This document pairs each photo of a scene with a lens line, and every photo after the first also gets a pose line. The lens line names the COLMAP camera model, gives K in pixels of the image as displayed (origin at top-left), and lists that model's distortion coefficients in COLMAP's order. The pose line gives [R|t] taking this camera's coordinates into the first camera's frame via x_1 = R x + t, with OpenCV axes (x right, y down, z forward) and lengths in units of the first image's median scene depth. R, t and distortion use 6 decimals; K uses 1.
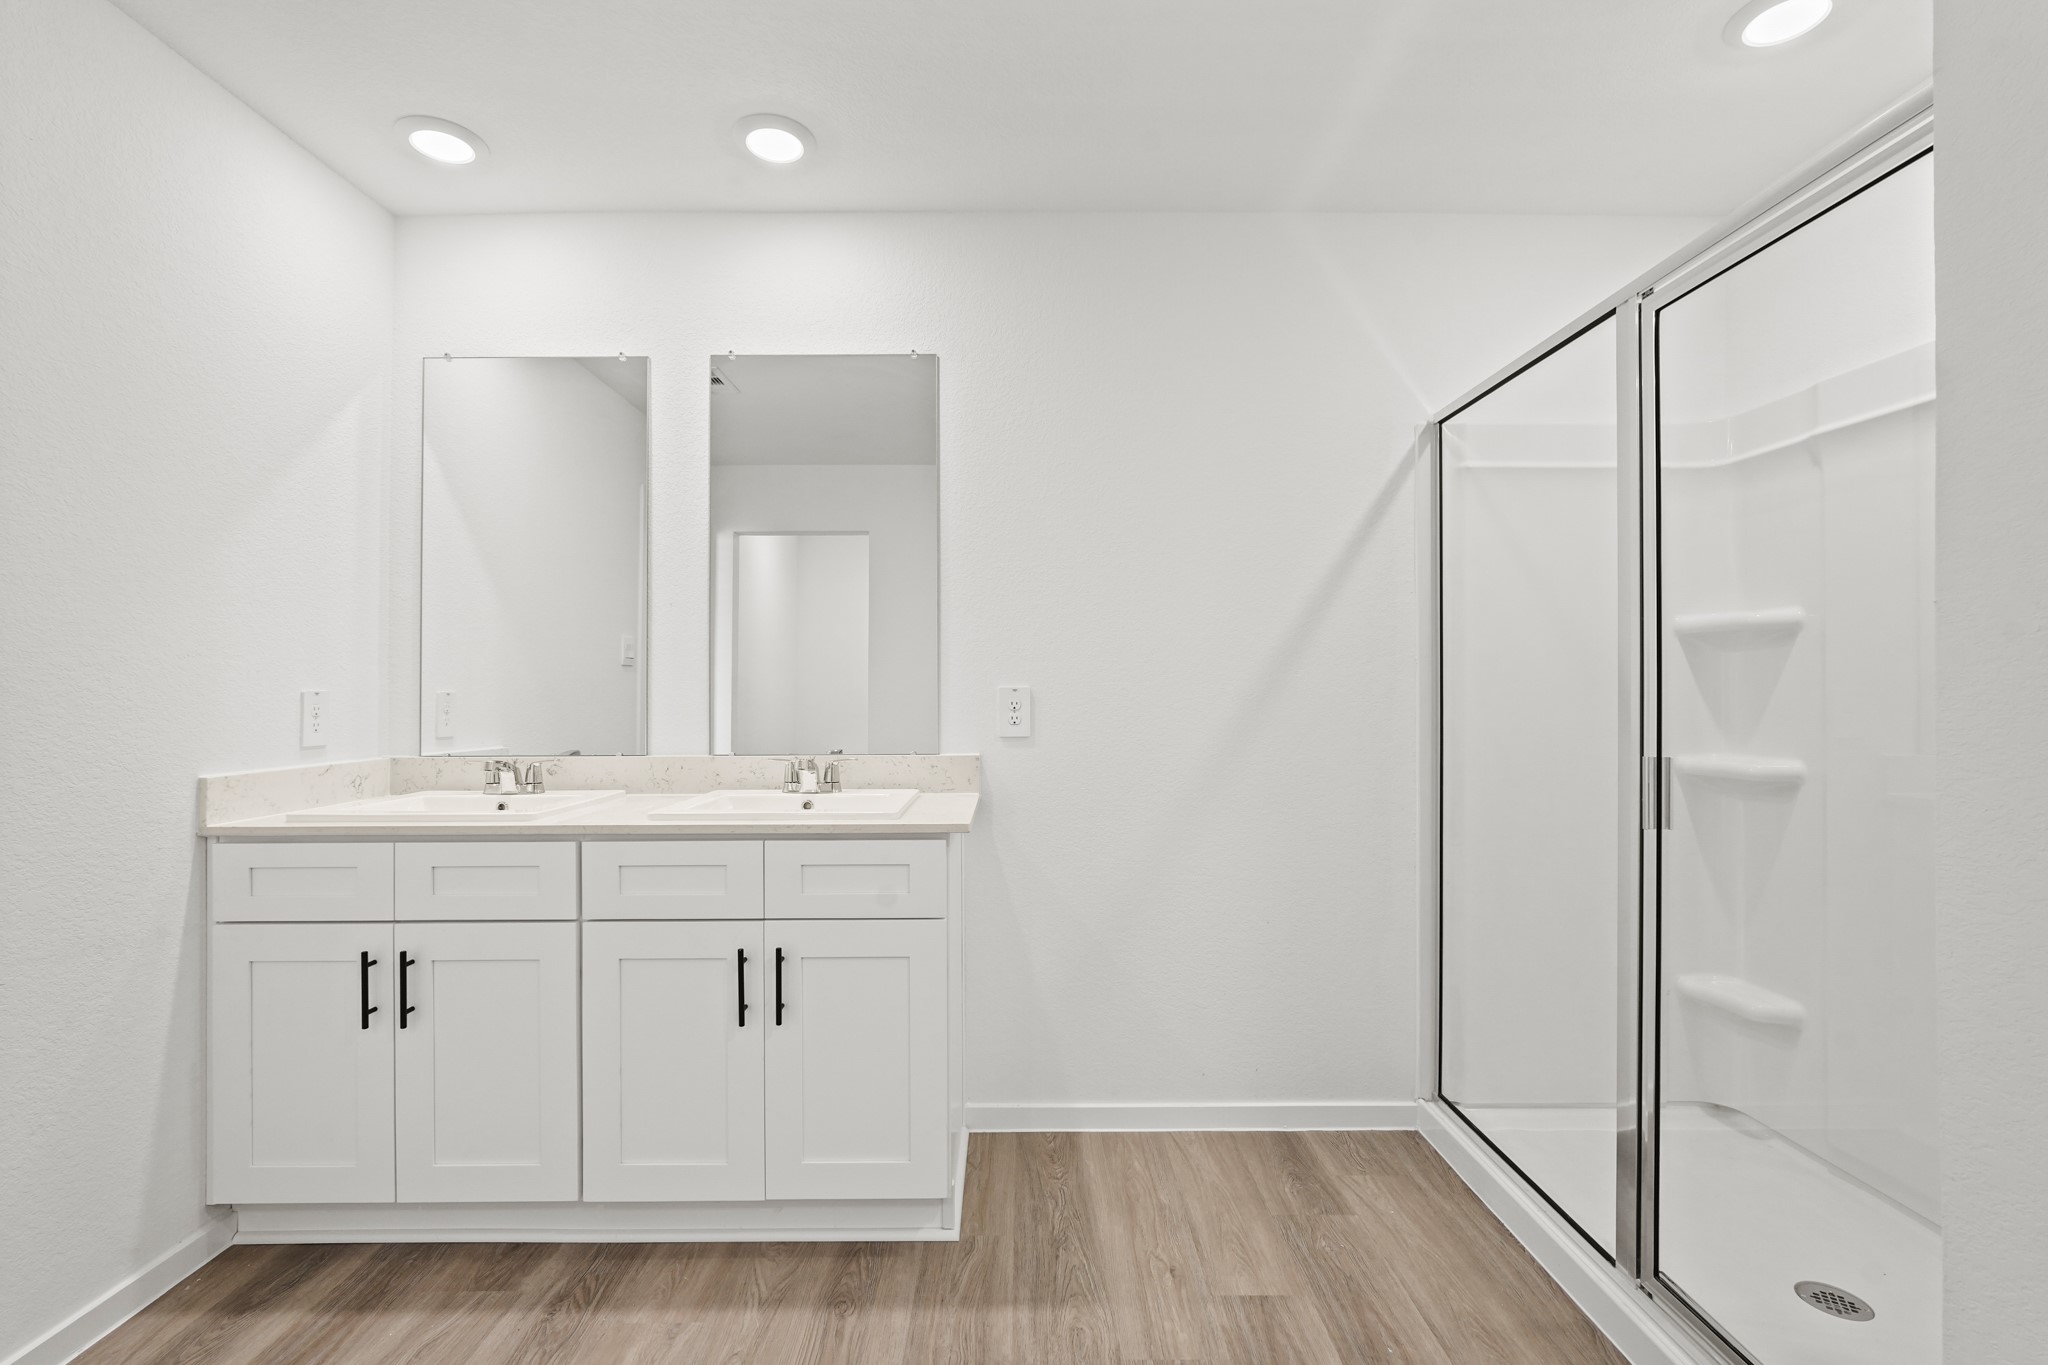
lens RADIAL K [[917.1, 0, 1024.0], [0, 917.1, 682.5], [0, 0, 1]] dist [-0.002221, -0.000298]
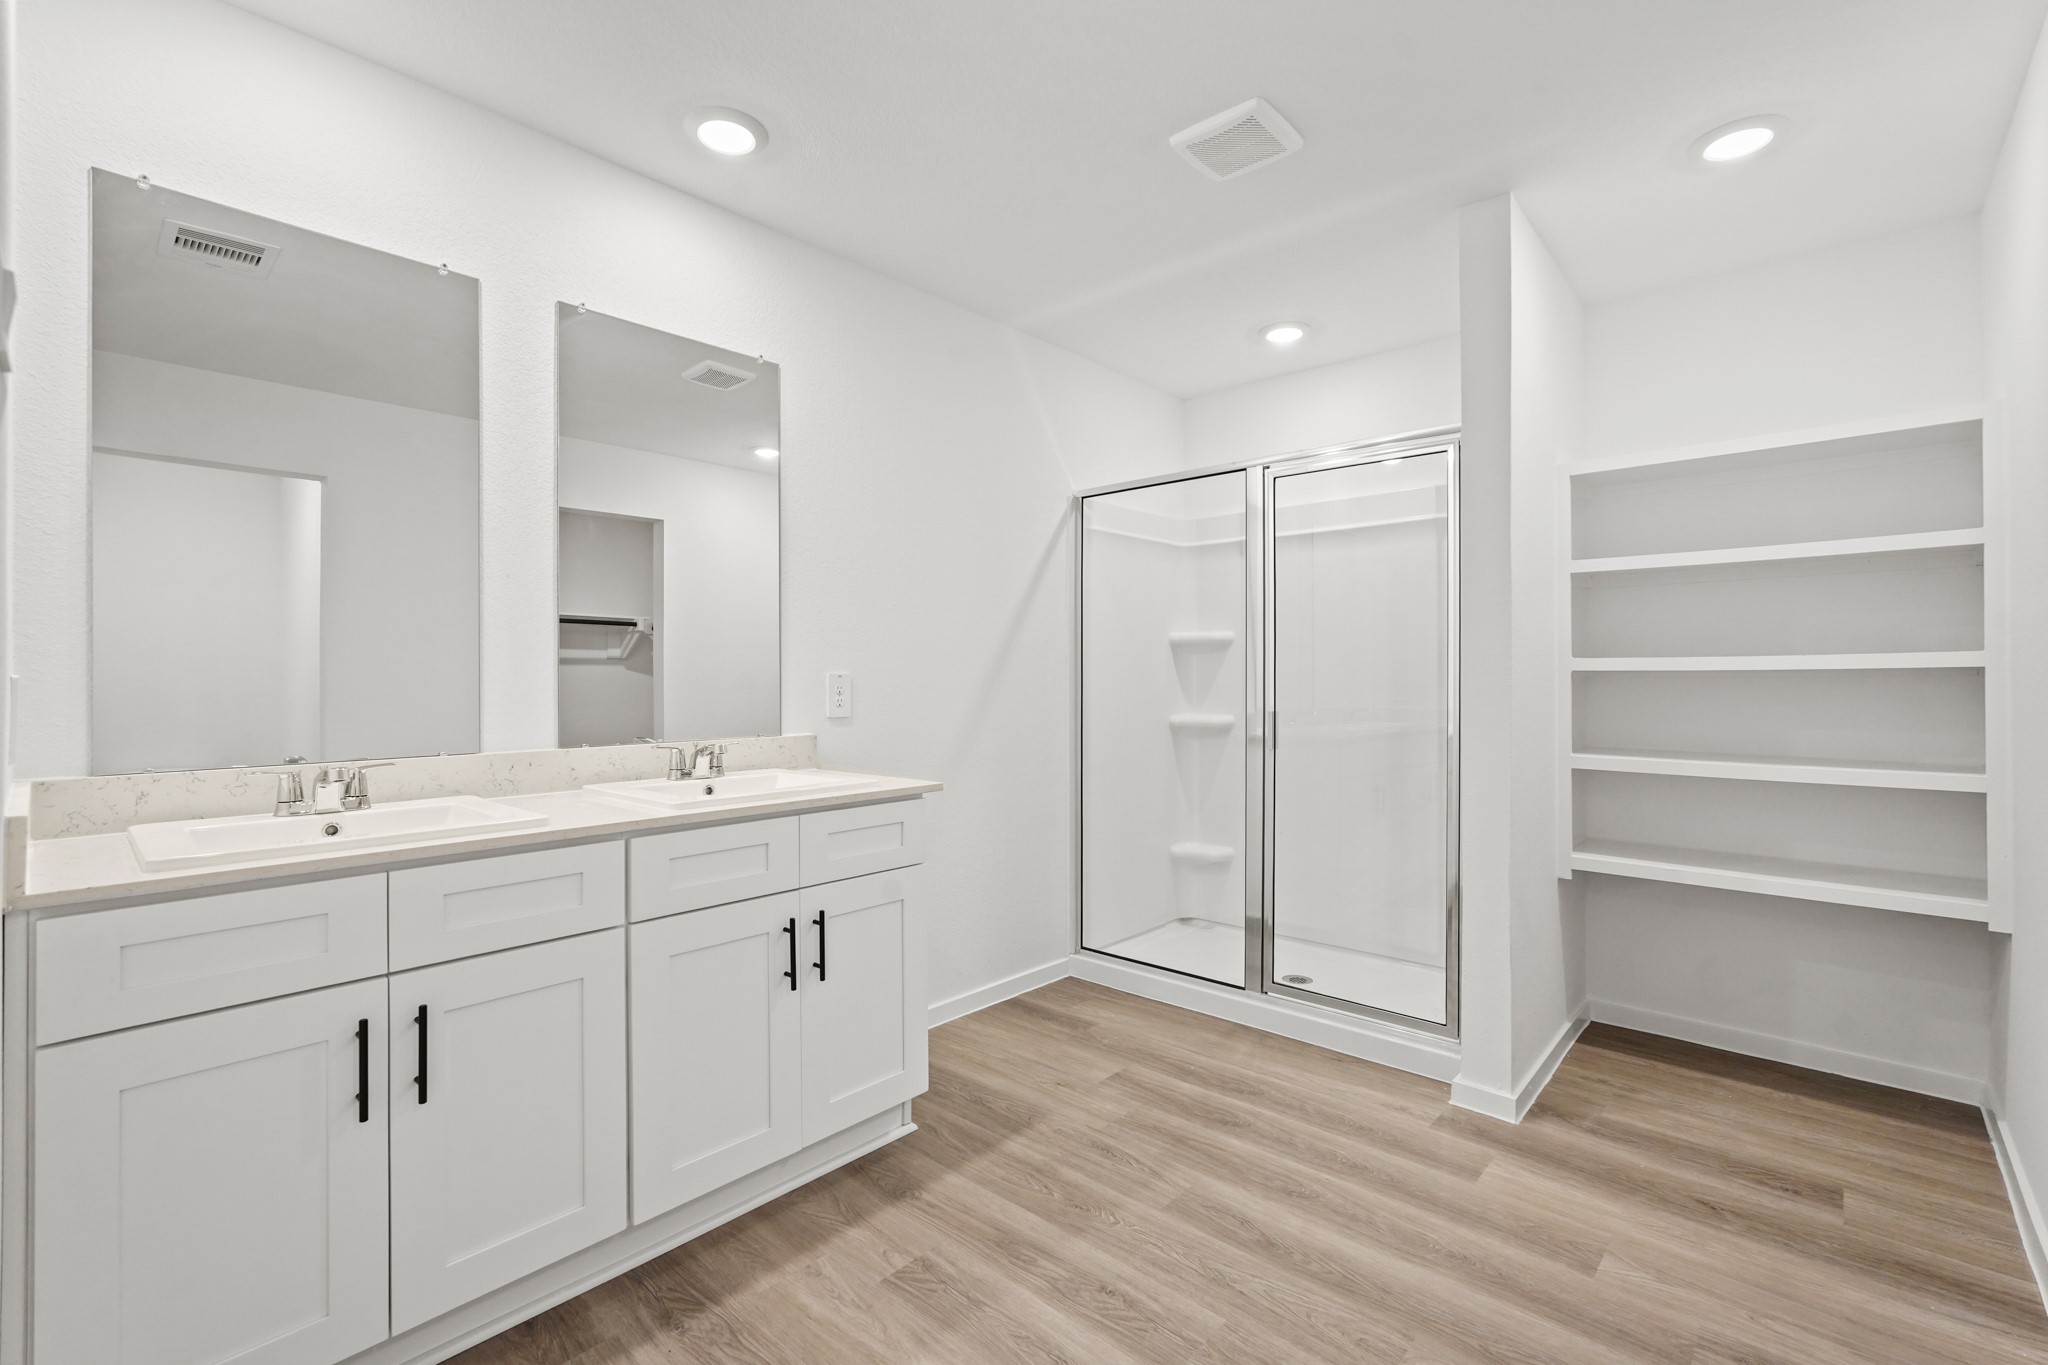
lens RADIAL K [[899.3, 0, 1024.0], [0, 899.3, 682.5], [0, 0, 1]] dist [-0.000226, 0.000262]
pose [[0.678587, -0.003502, 0.734511, -0.728123], [0.000121, 0.999989, 0.004656, 0.011667], [-0.734520, -0.003070, 0.678580, 0.079634]]
